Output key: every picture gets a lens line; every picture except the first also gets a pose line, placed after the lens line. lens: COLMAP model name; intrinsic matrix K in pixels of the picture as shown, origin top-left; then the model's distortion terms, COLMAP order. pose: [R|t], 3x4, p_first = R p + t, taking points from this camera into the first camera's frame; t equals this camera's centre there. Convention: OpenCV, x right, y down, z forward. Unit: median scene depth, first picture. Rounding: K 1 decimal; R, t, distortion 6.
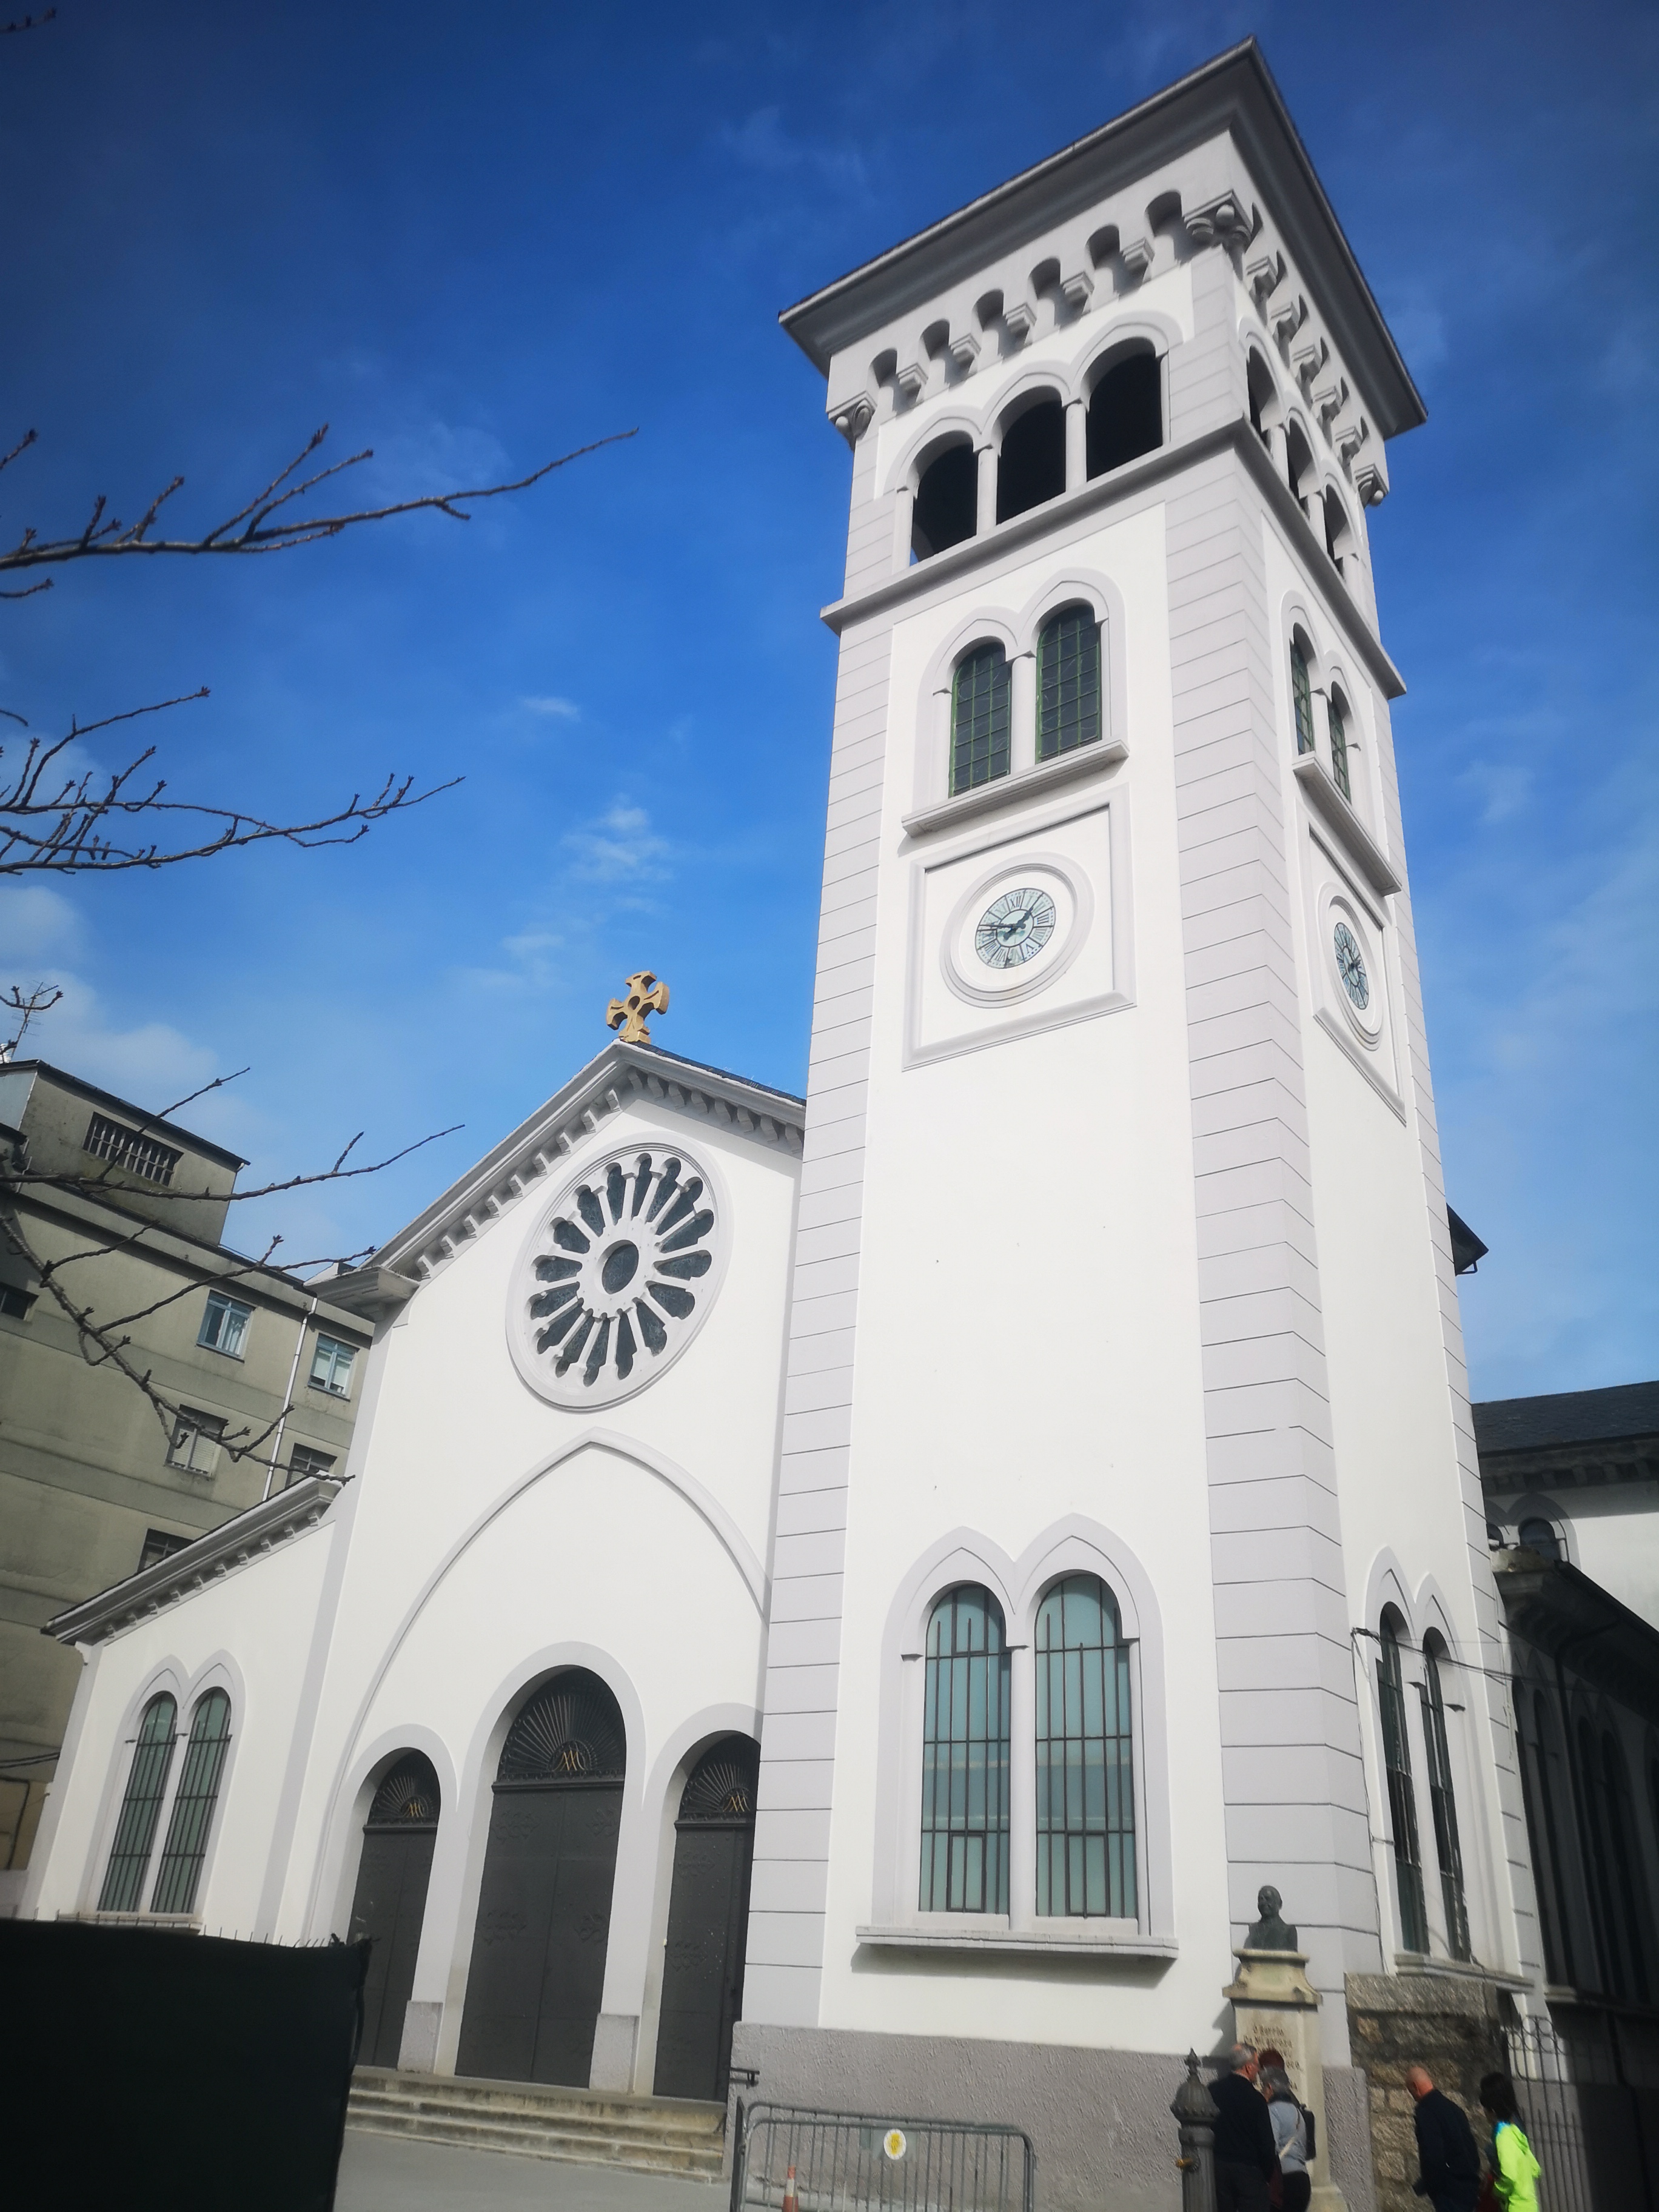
lens RADIAL K [[1694.5, 0, 831.3], [0, 1694.5, 1124.5], [0, 0, 1]] dist [0.057220, -0.020280]
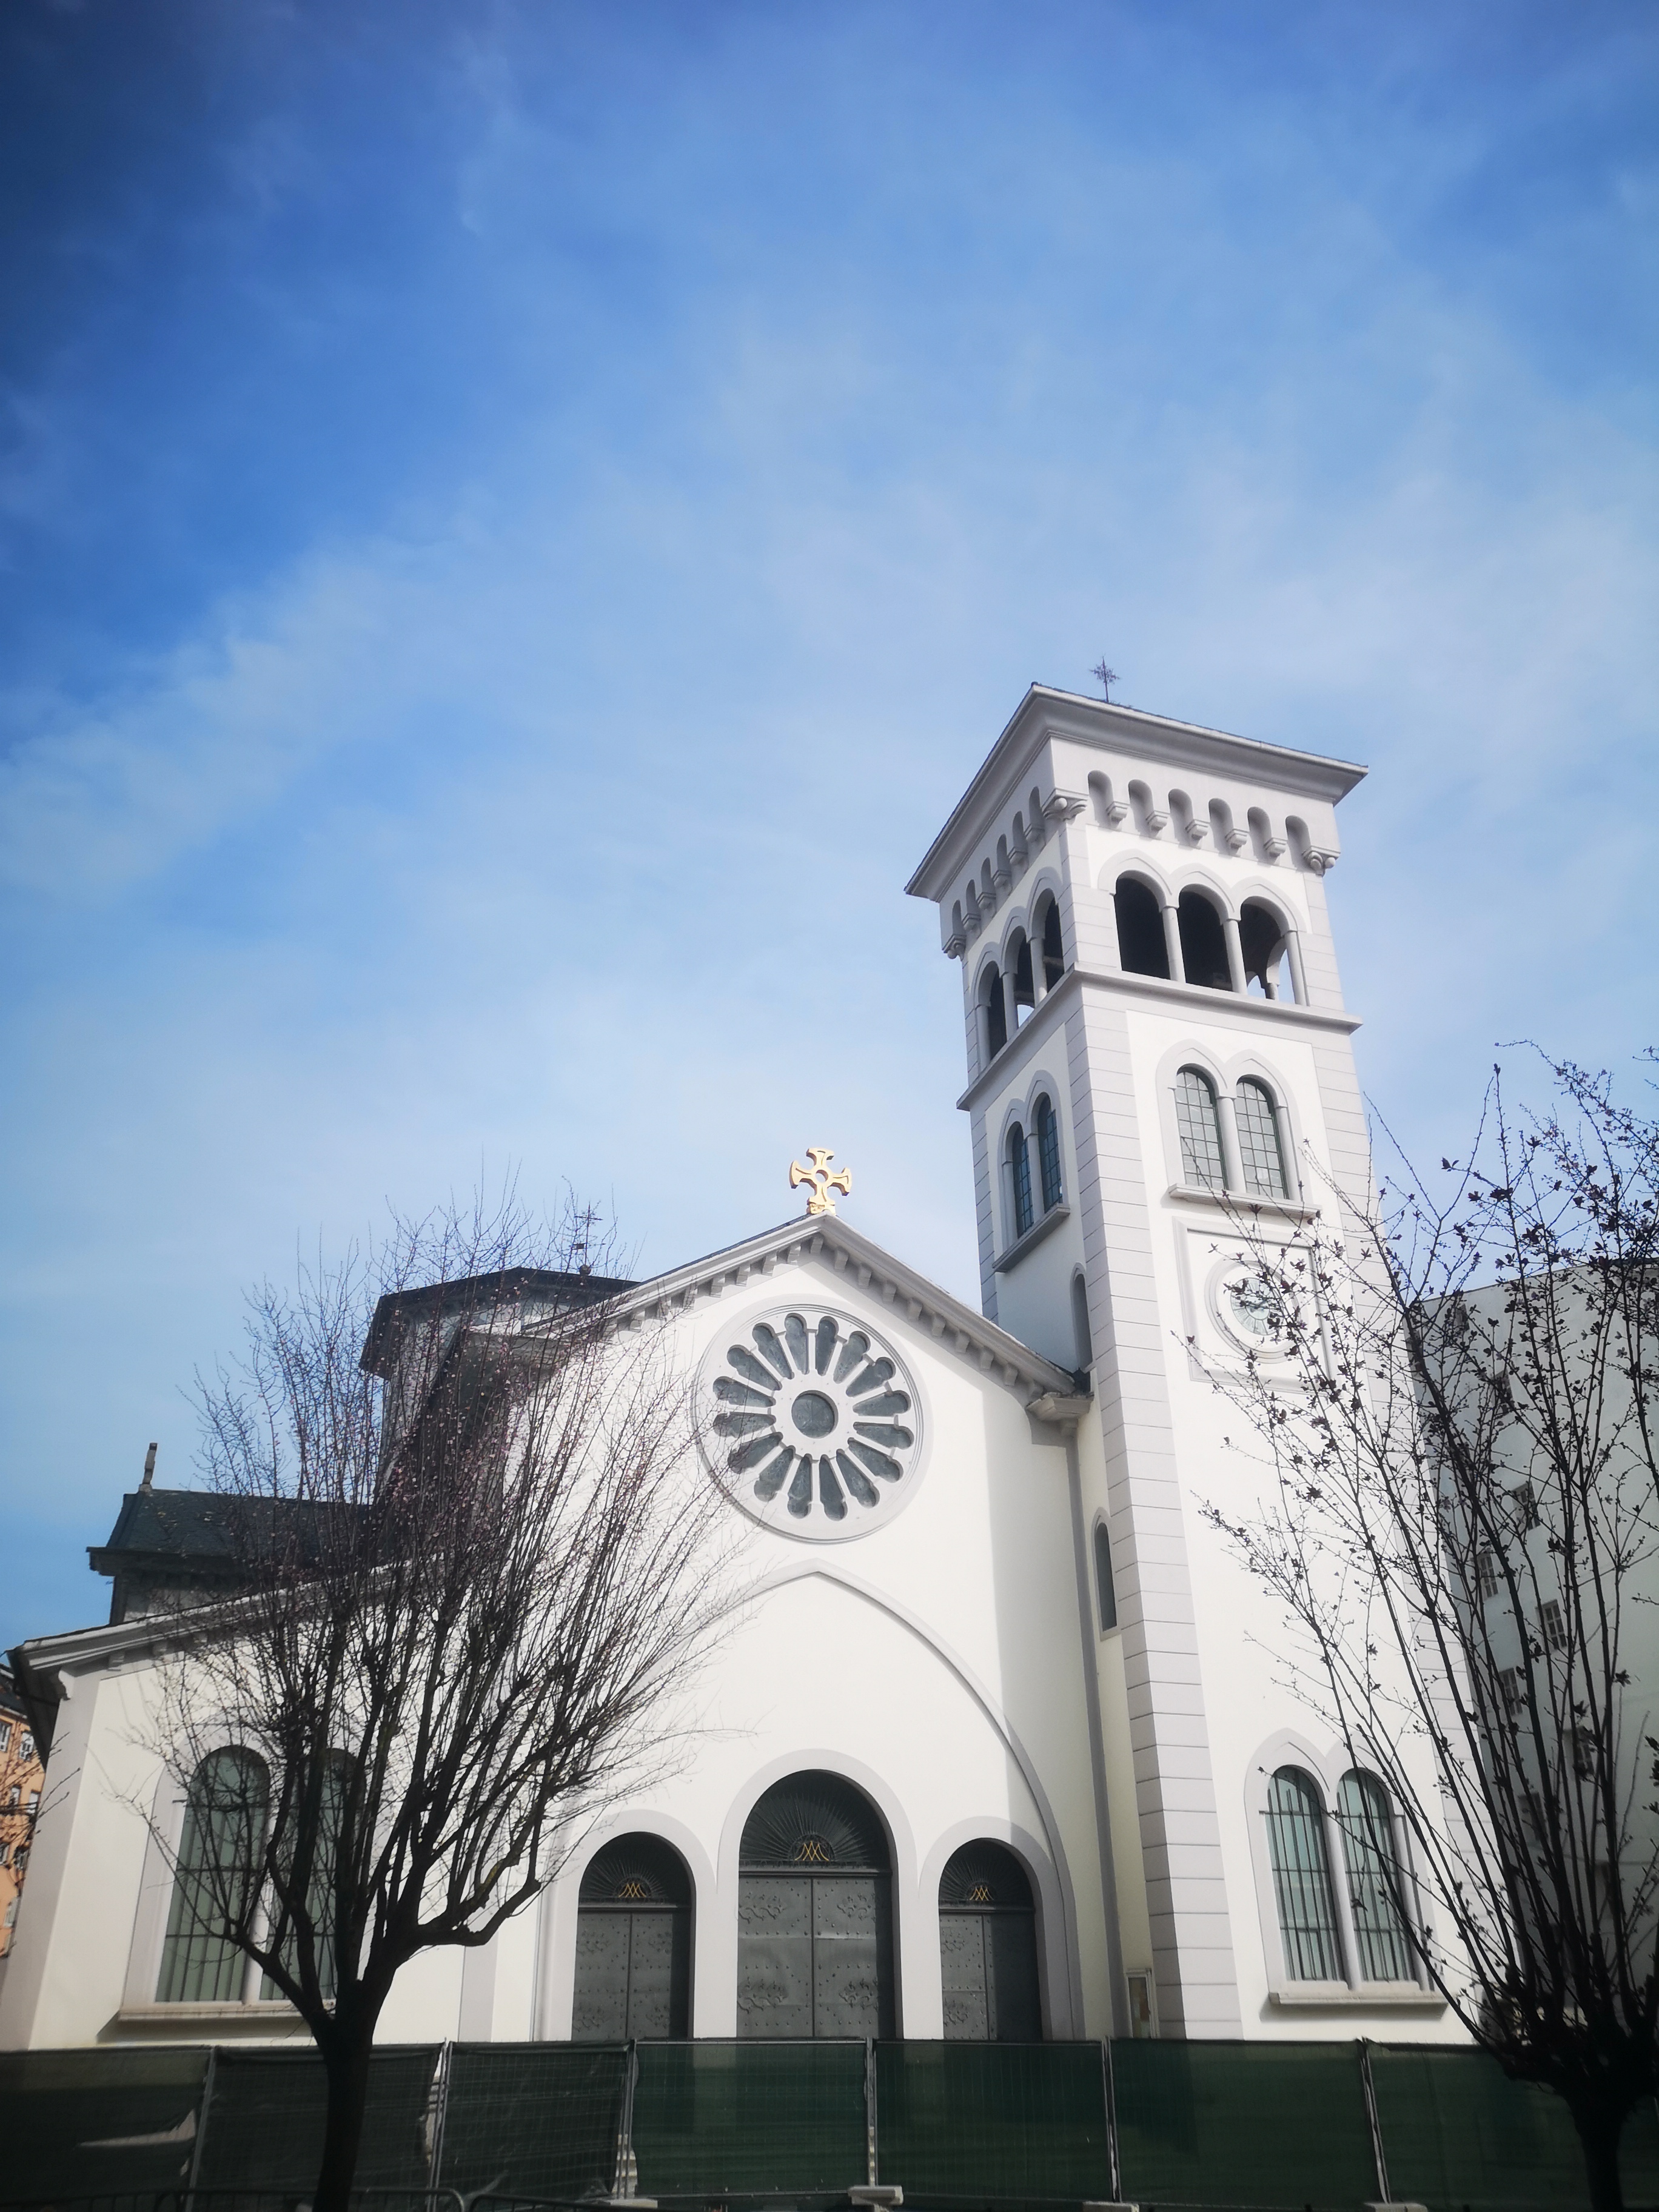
lens RADIAL K [[1694.5, 0, 827.8], [0, 1694.5, 1114.4], [0, 0, 1]] dist [0.057220, -0.020280]
pose [[0.577389, 0.316219, 0.752747, -1.085290], [-0.338545, 0.931686, -0.131711, 0.043533], [-0.742973, -0.178791, 0.645000, 0.284169]]
